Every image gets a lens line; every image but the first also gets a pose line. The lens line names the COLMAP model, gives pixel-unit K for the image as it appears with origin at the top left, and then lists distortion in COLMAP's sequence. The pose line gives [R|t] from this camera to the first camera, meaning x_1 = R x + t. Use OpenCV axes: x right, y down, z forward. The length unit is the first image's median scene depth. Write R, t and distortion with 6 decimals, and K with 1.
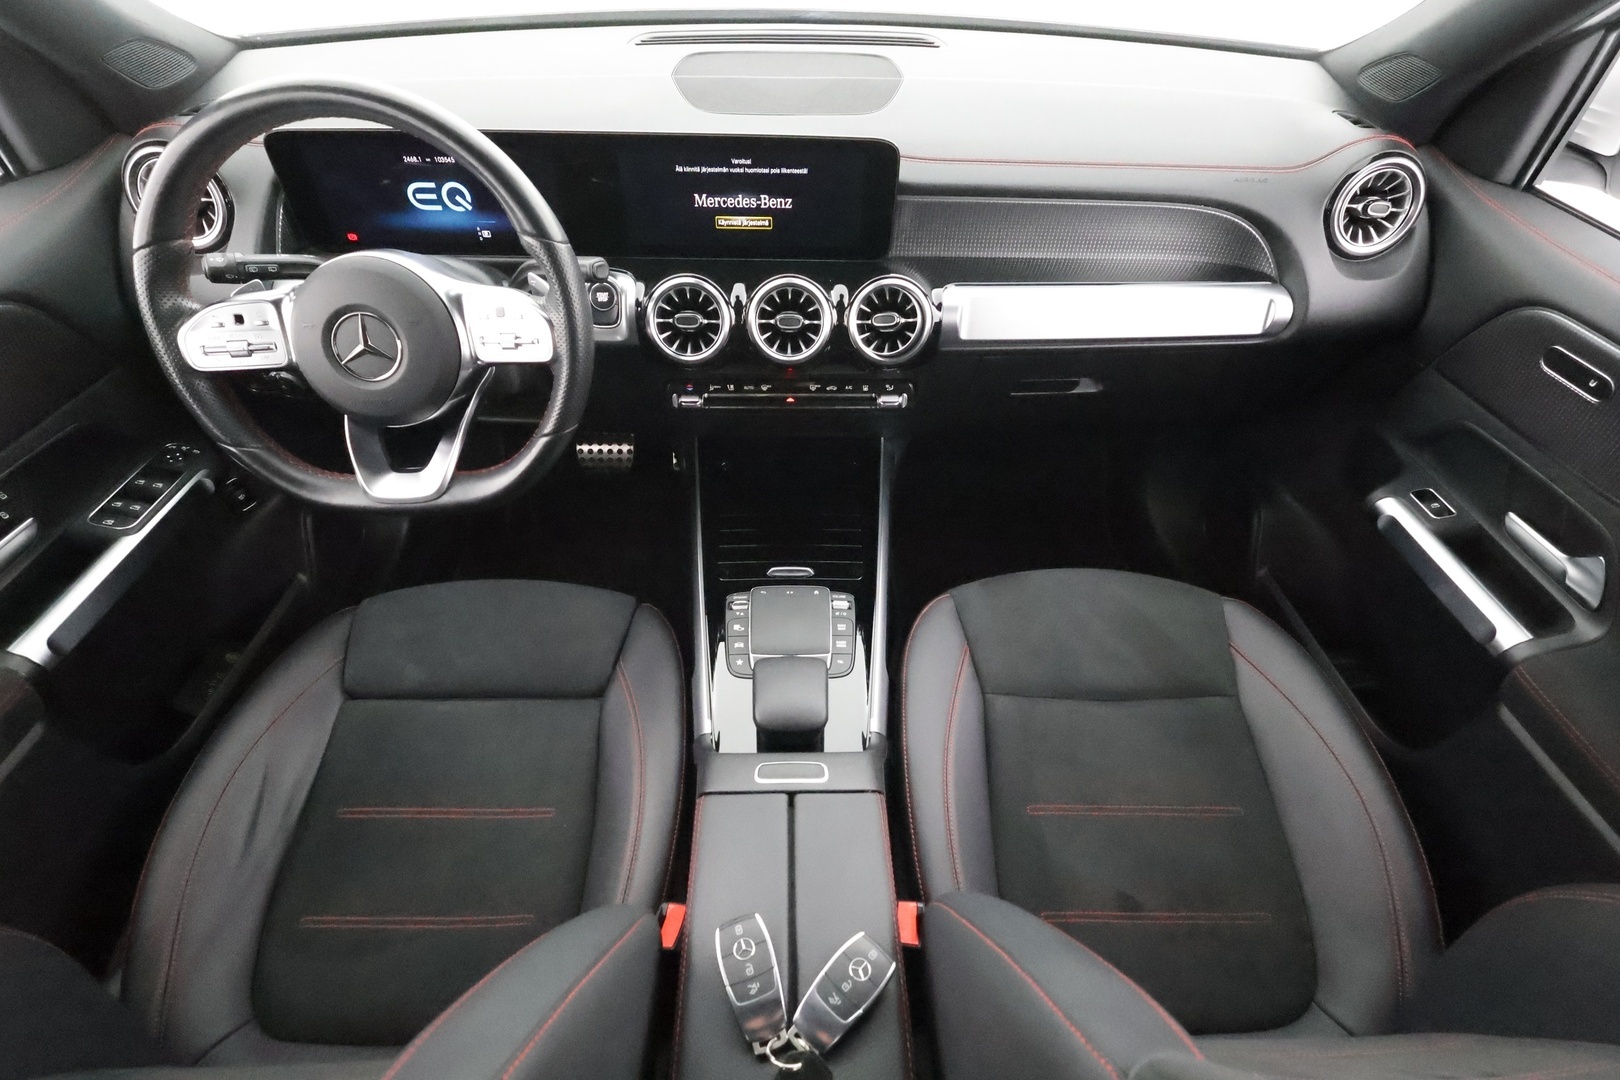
lens RADIAL K [[752.1, 0, 818.6], [0, 752.1, 542.3], [0, 0, 1]] dist [-0.004799, 0.004989]
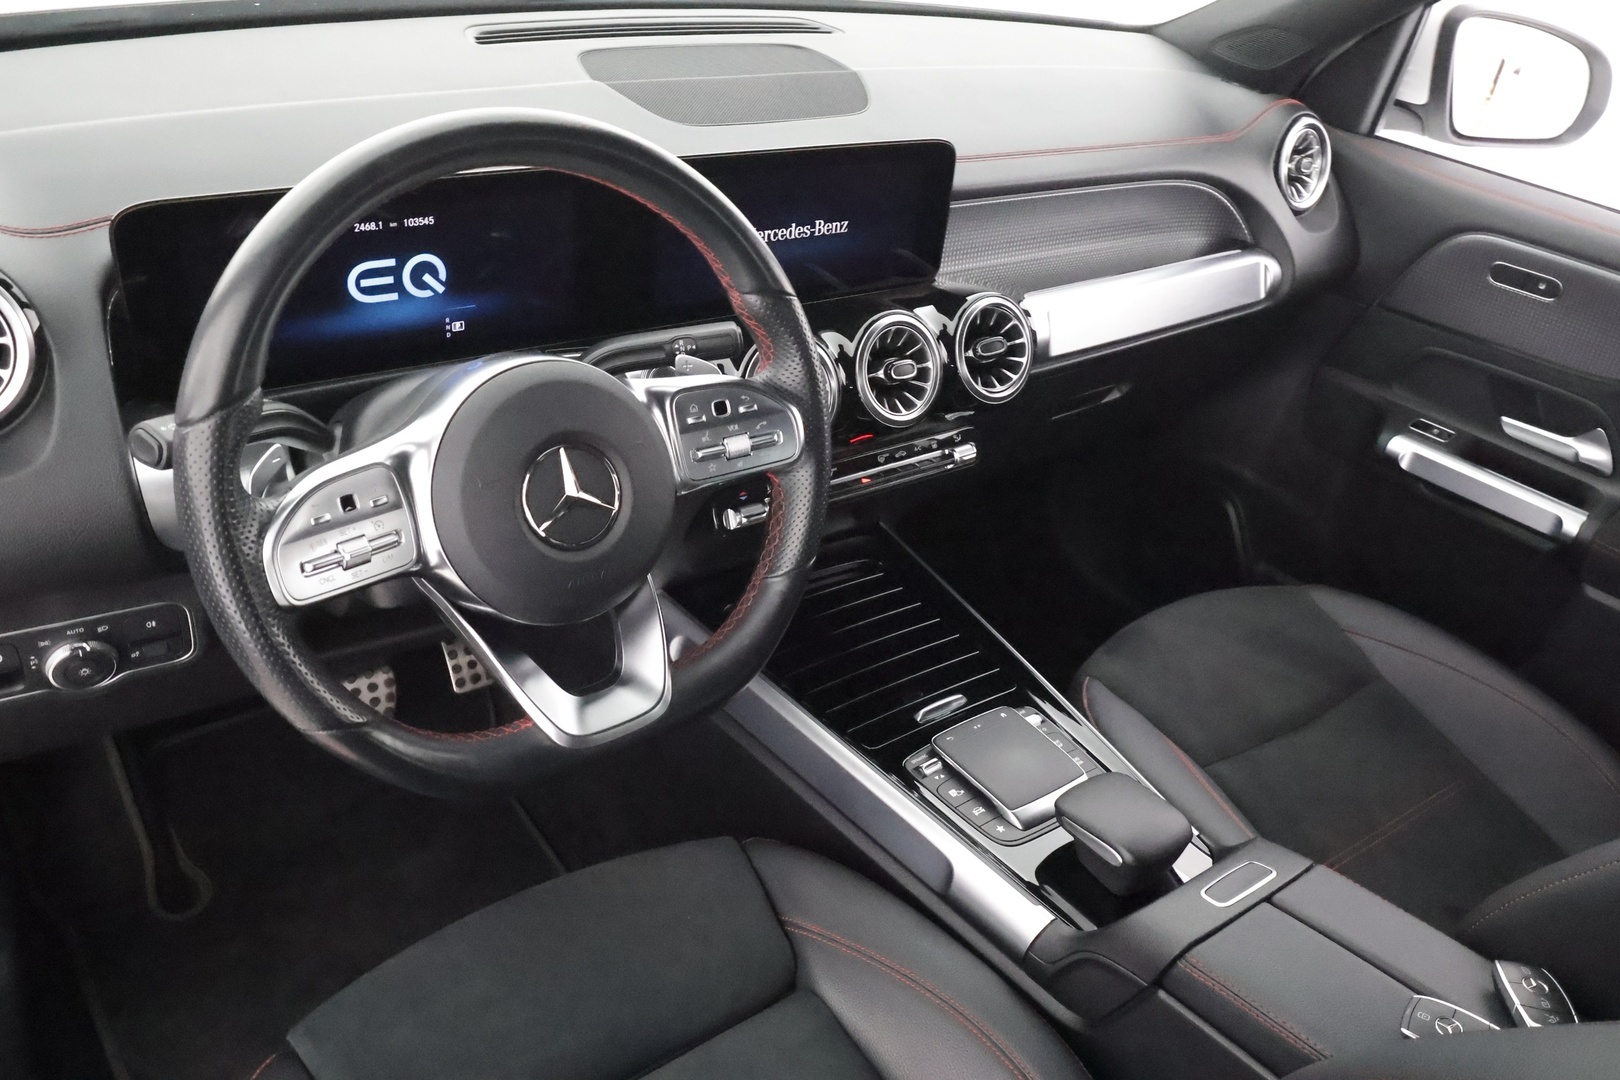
lens RADIAL K [[1282.2, 0, 824.2], [0, 1282.2, 531.8], [0, 0, 1]] dist [0.015694, -0.026972]
pose [[0.804849, -0.241210, 0.542251, -0.839366], [0.340478, 0.936032, -0.088986, -0.051651], [-0.486100, 0.256245, 0.835491, -0.000091]]
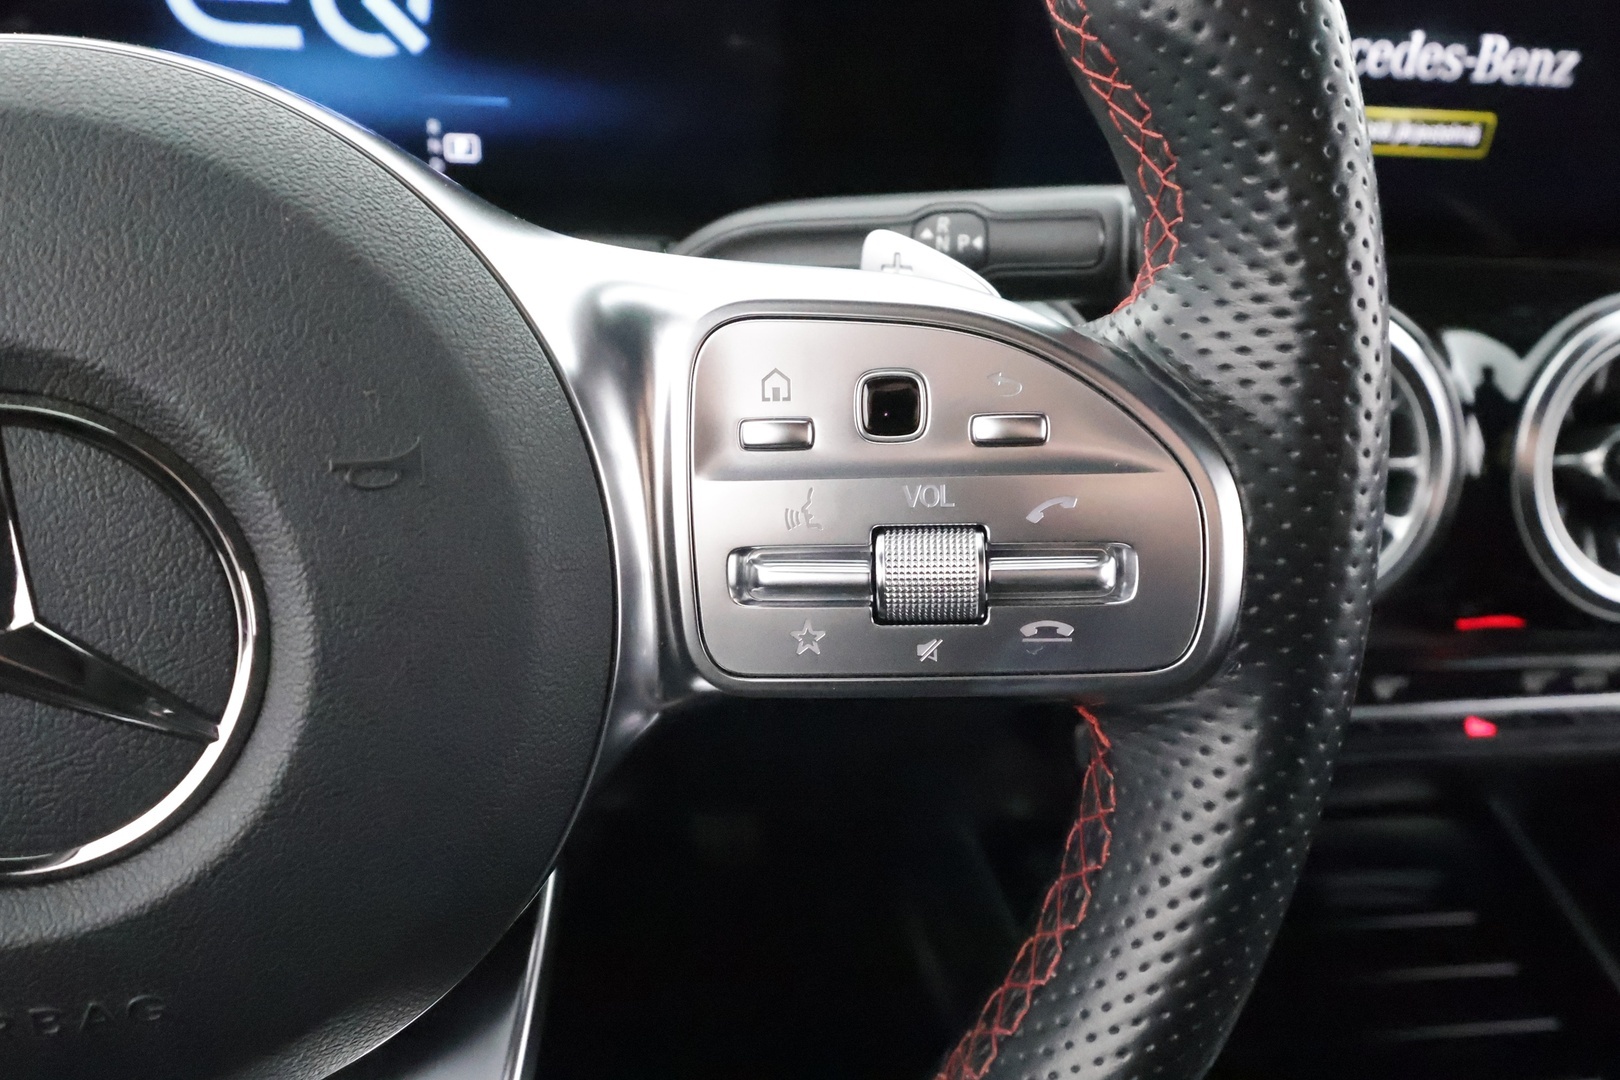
lens RADIAL K [[1282.2, 0, 818.0], [0, 1282.2, 545.5], [0, 0, 1]] dist [0.015694, -0.026972]
pose [[0.988680, -0.022779, 0.148301, -0.400396], [0.057628, 0.970247, -0.235157, -0.174260], [-0.138532, 0.241041, 0.960577, 0.611472]]
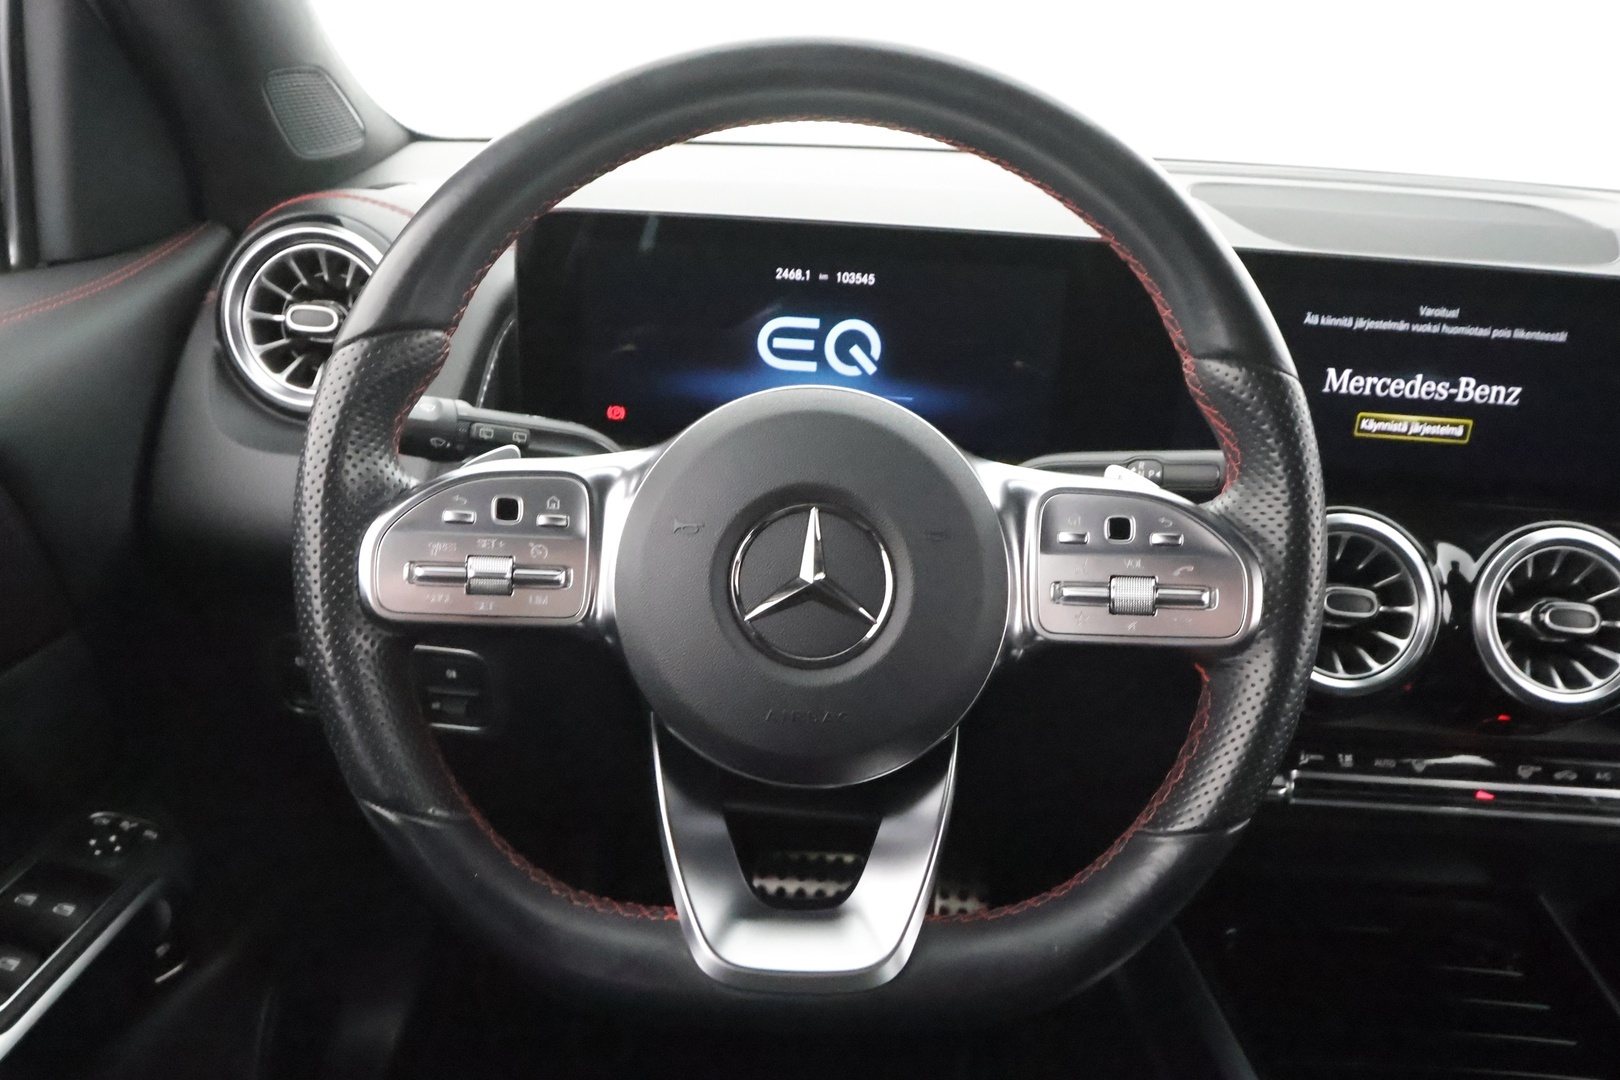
lens RADIAL K [[1195.2, 0, 817.8], [0, 1195.2, 547.0], [0, 0, 1]] dist [-0.006662, 0.009848]
pose [[0.998462, 0.053708, -0.013787, -0.483916], [-0.054595, 0.908749, -0.413757, -0.007807], [-0.009693, 0.413874, 0.910283, 0.326827]]
